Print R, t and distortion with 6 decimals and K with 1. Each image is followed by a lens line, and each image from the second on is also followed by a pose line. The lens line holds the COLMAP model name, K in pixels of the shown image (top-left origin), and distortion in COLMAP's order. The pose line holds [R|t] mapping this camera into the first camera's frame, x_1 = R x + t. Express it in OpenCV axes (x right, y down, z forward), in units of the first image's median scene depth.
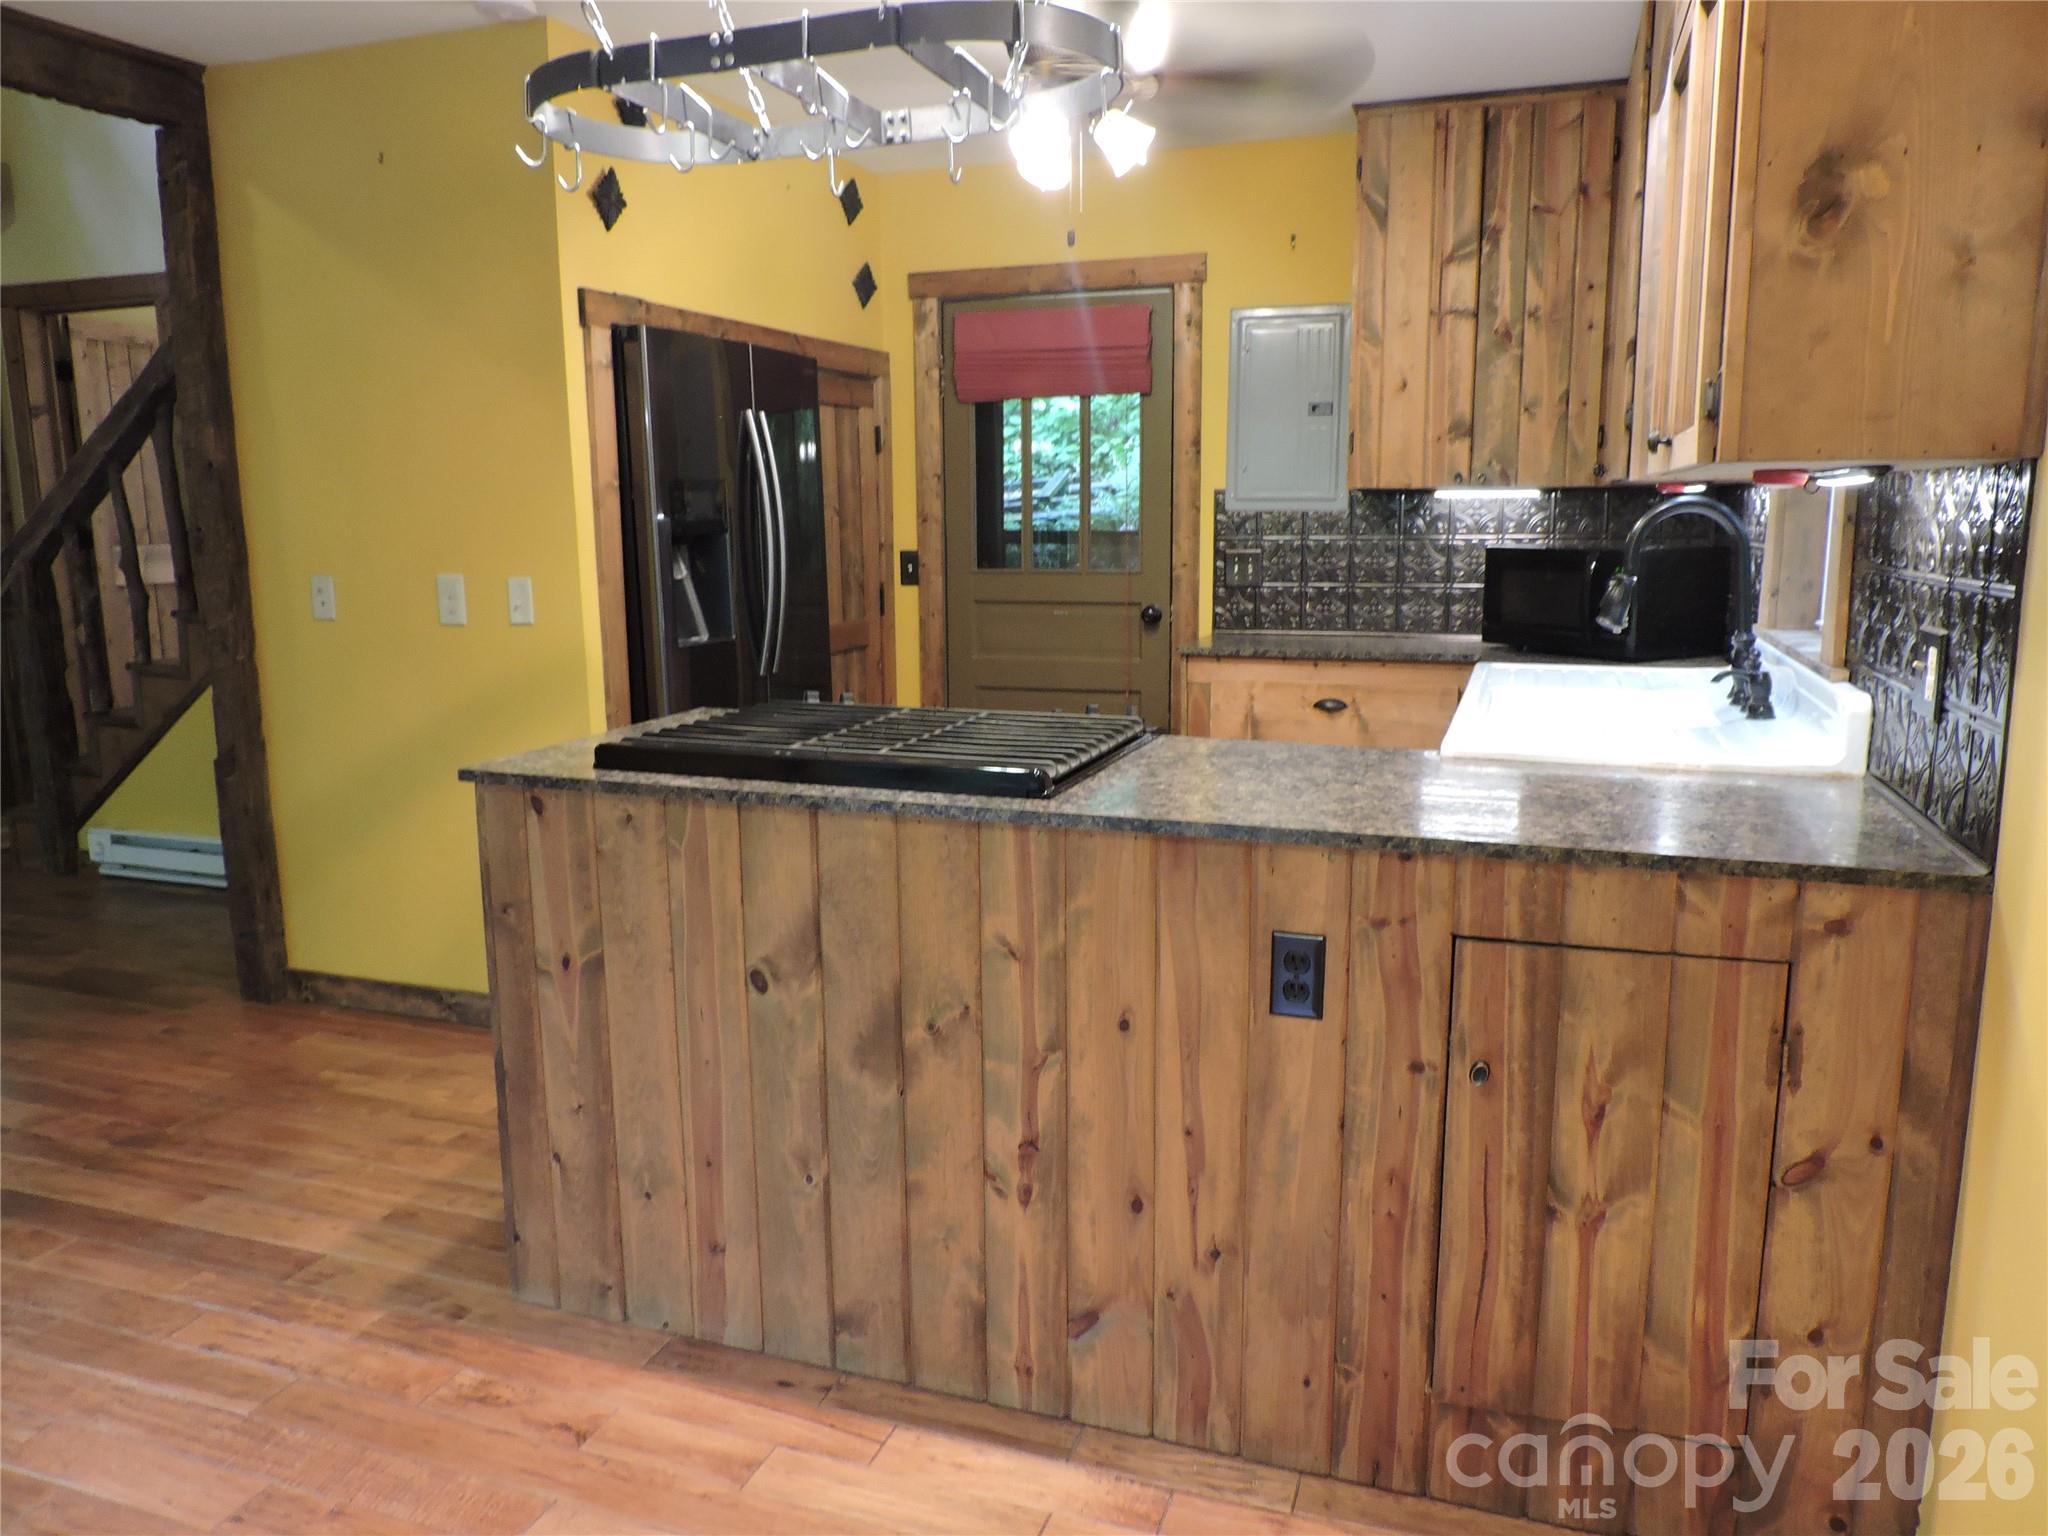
lens RADIAL K [[1453.8, 0, 1023.0], [0, 1453.8, 773.6], [0, 0, 1]] dist [-0.013957, 0.000904]
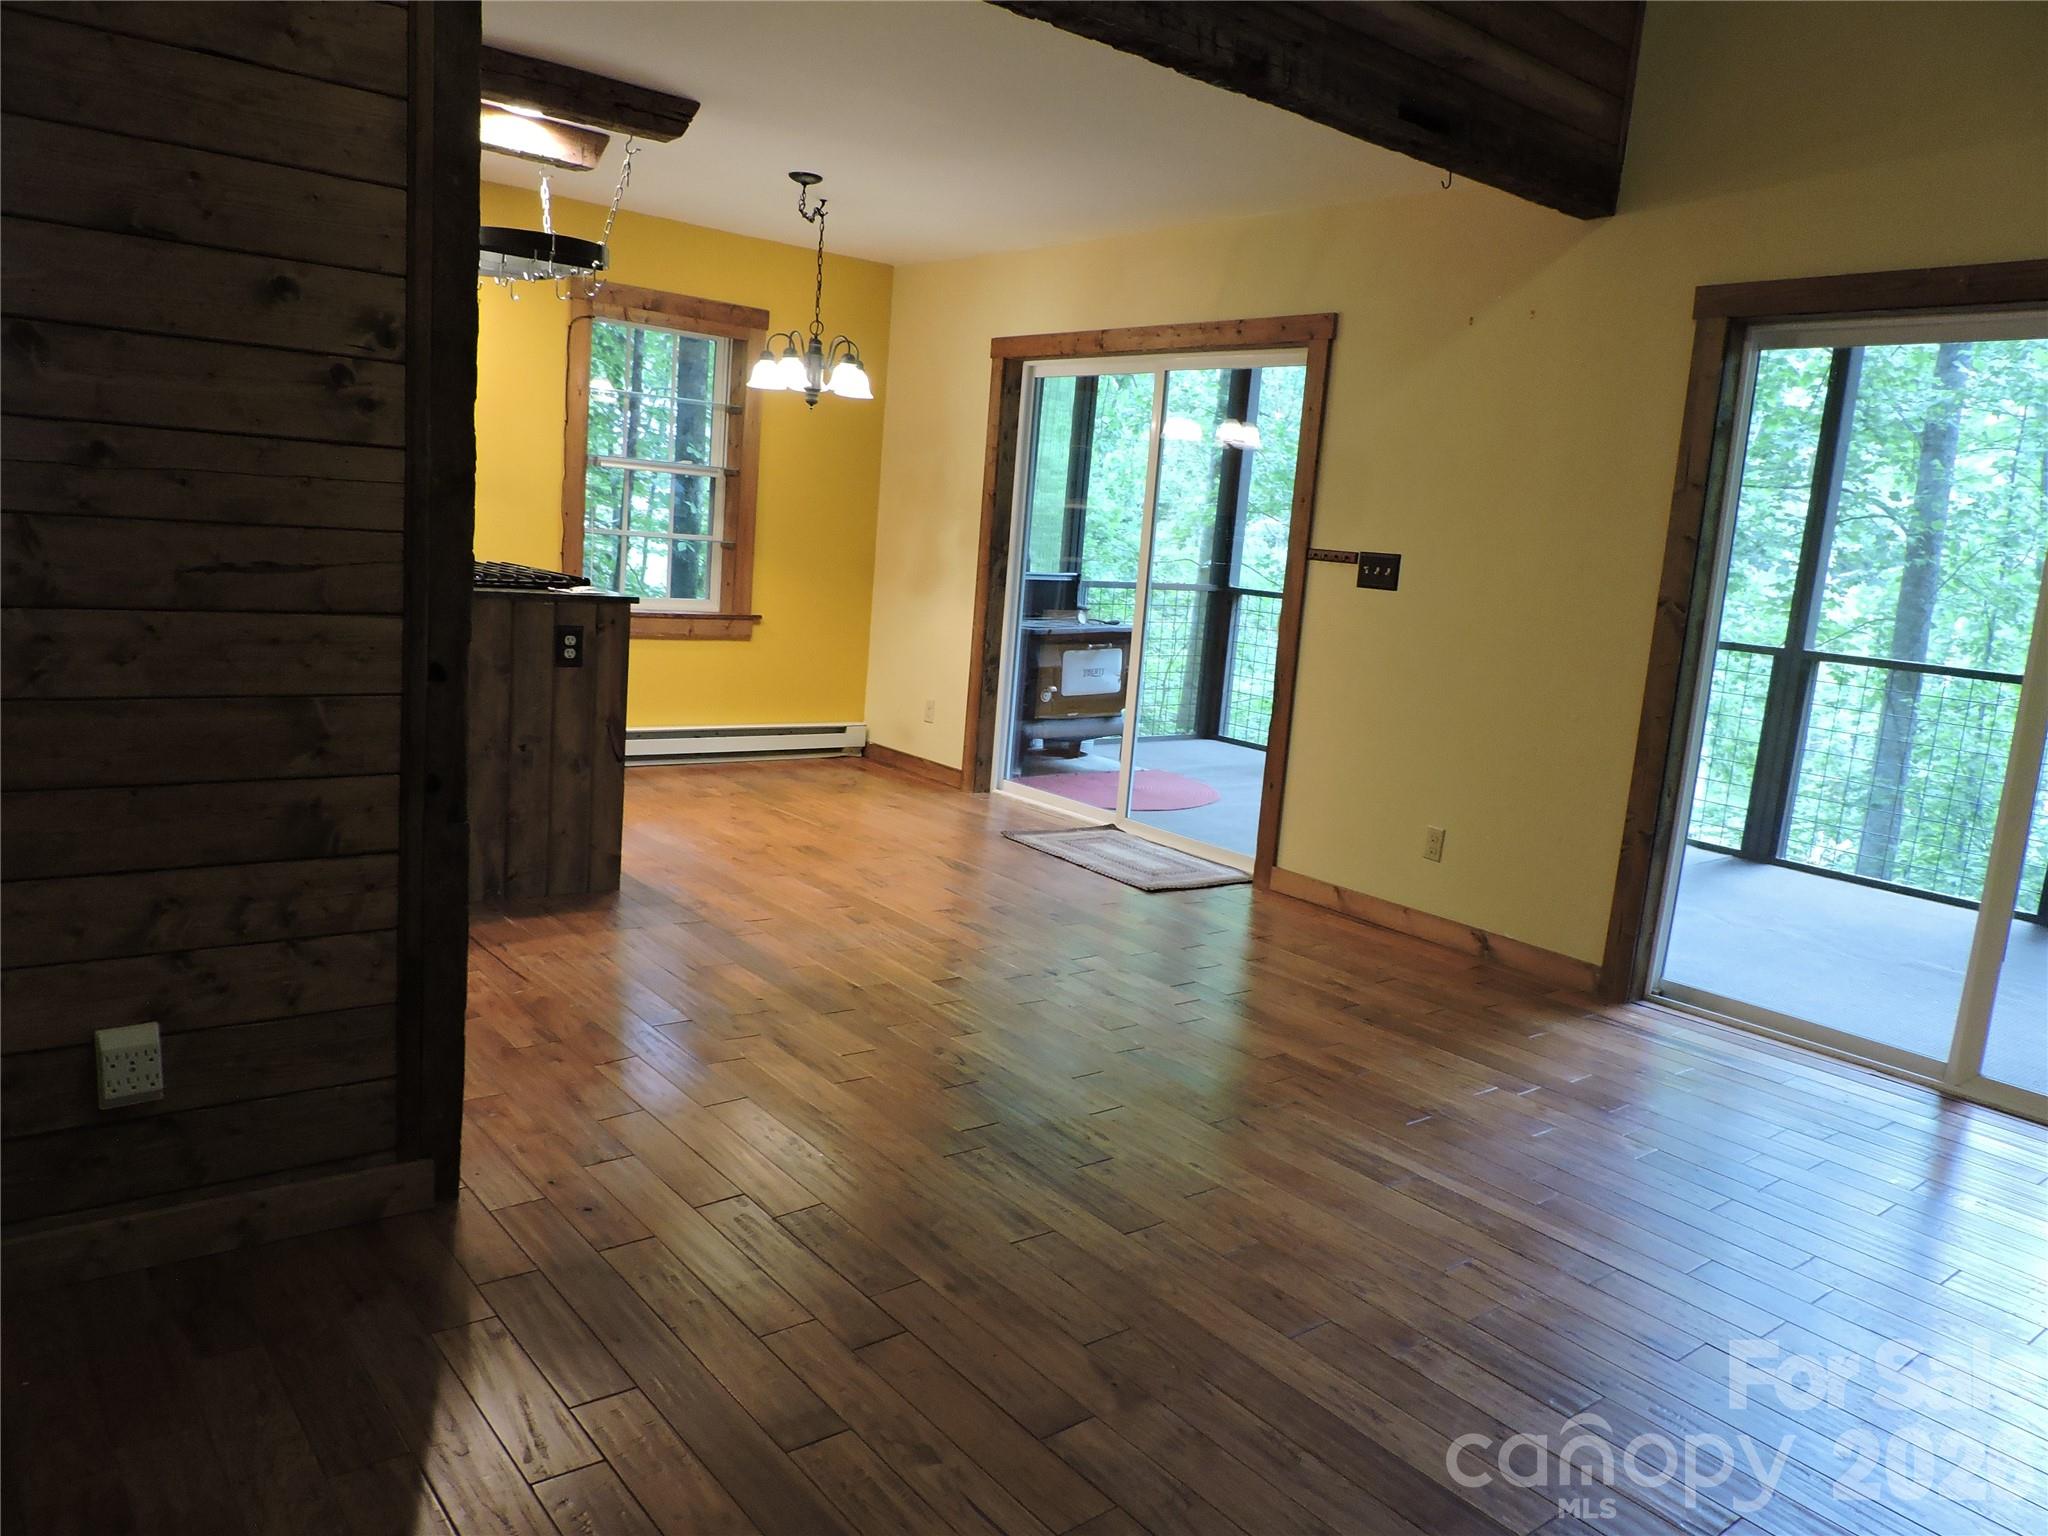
lens RADIAL K [[1446.8, 0, 1029.4], [0, 1446.8, 757.6], [0, 0, 1]] dist [-0.009092, -0.000087]
pose [[-0.851492, -0.146944, 0.503358, -1.094367], [0.015079, 0.952674, 0.303620, -0.225082], [-0.524151, 0.266120, -0.808978, 1.396549]]
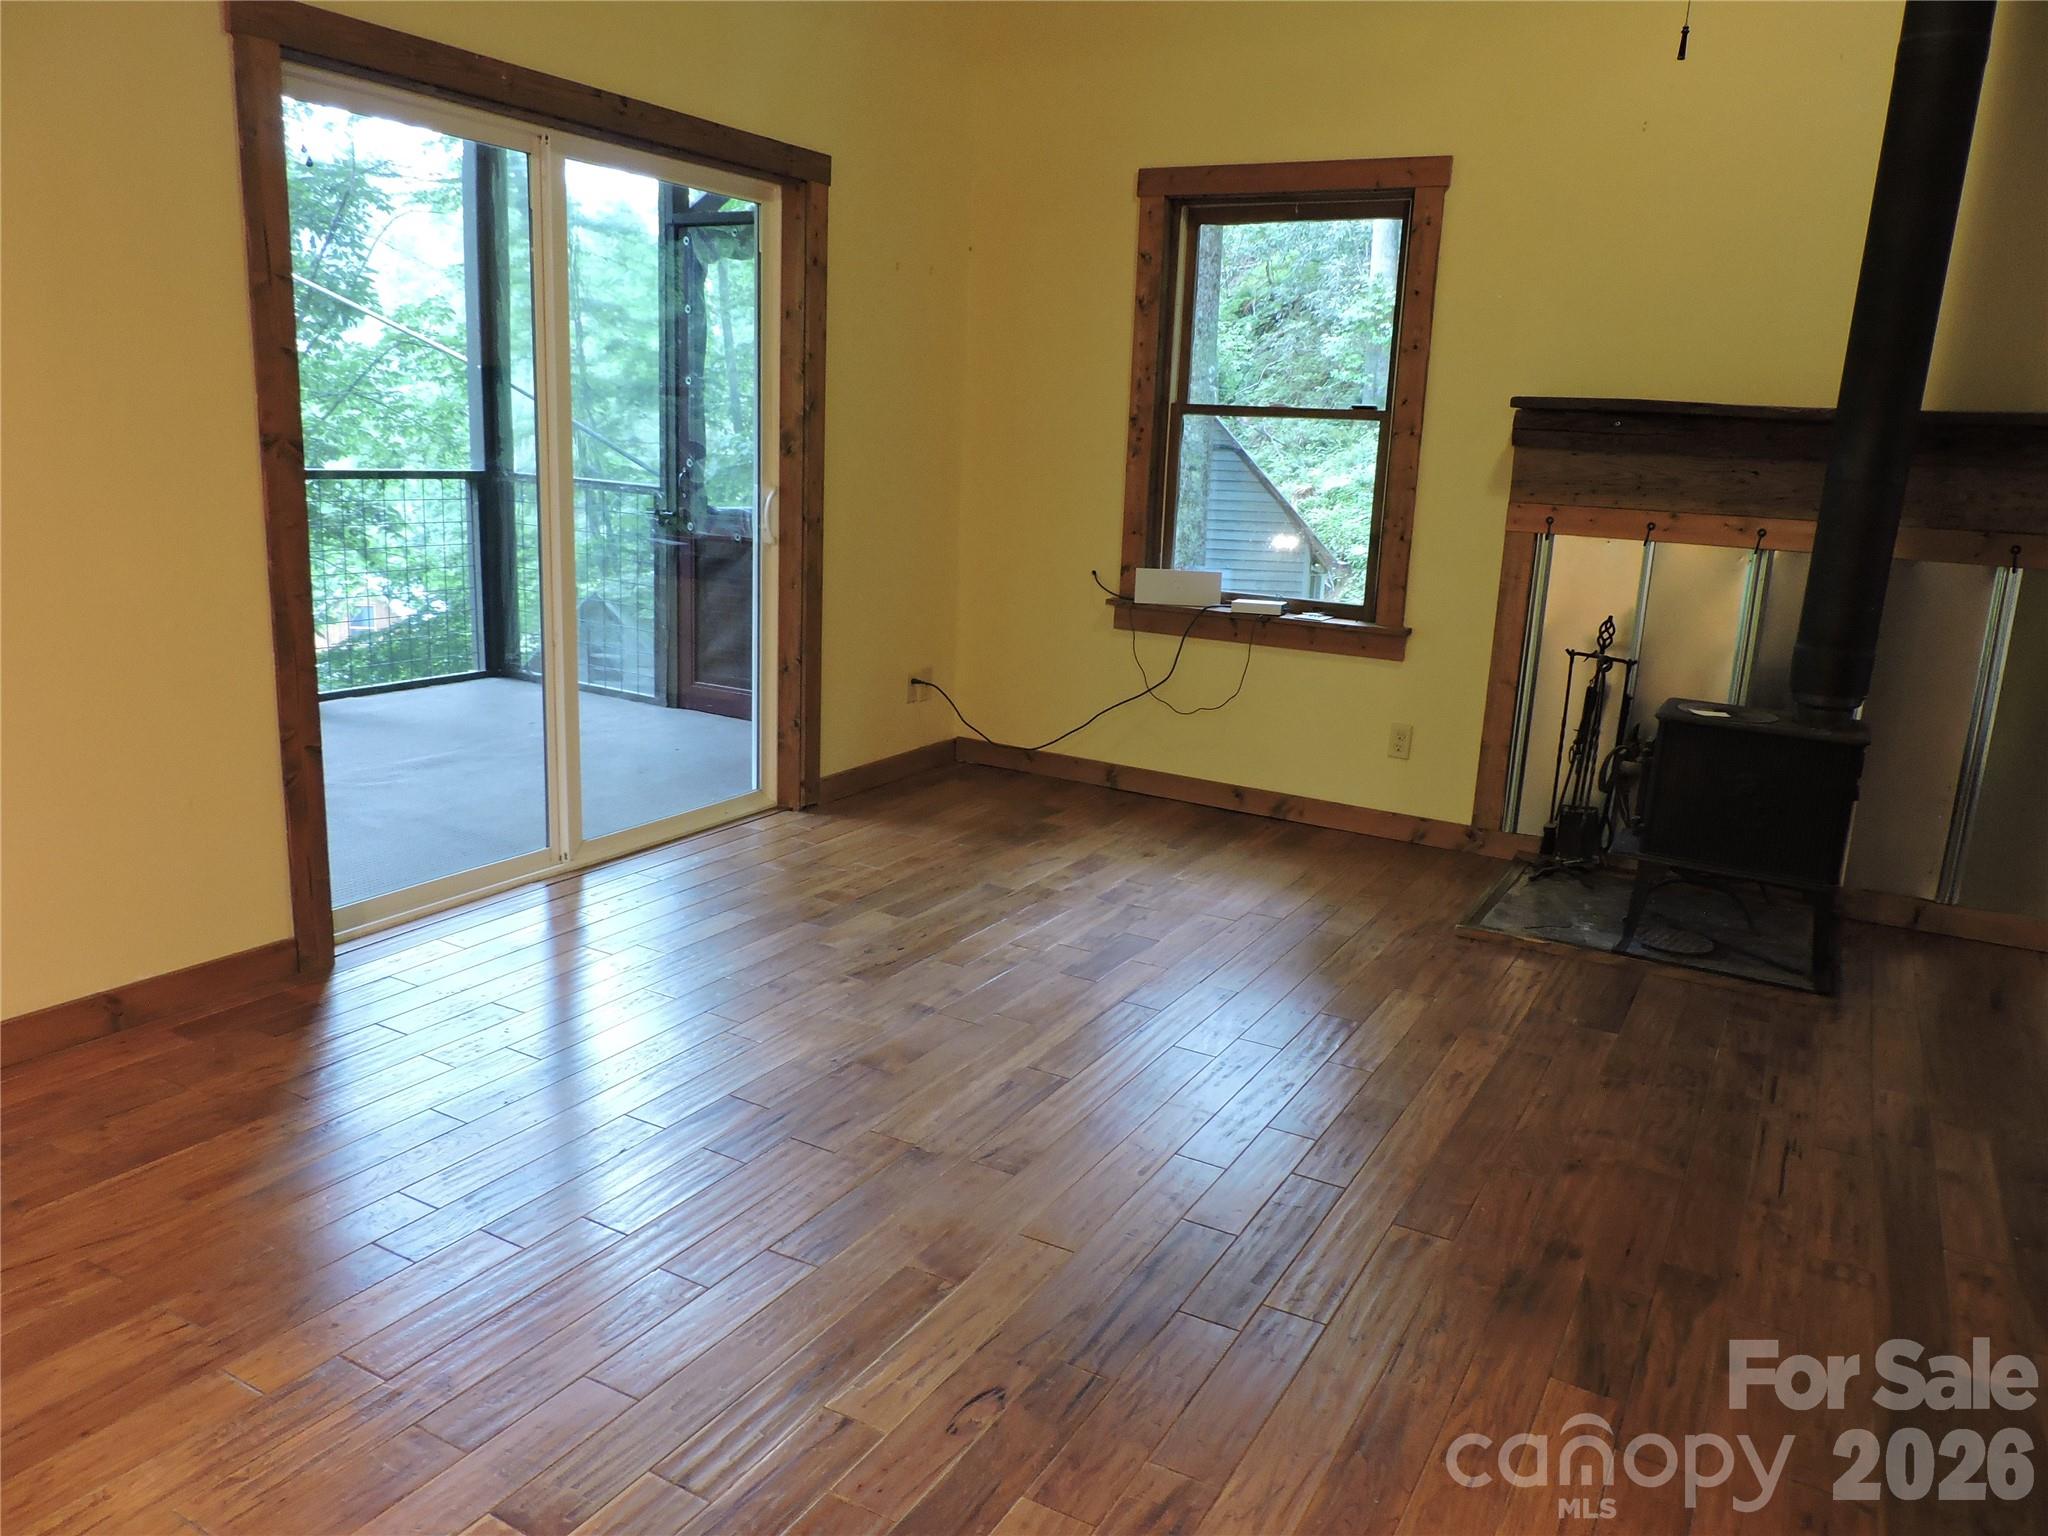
lens RADIAL K [[1457.5, 0, 1031.1], [0, 1457.5, 774.8], [0, 0, 1]] dist [-0.024643, 0.005526]
pose [[-0.174175, 0.217819, -0.960322, -0.199632], [-0.216107, 0.942998, 0.253085, -0.123660], [0.960709, 0.251613, -0.117174, 0.774765]]
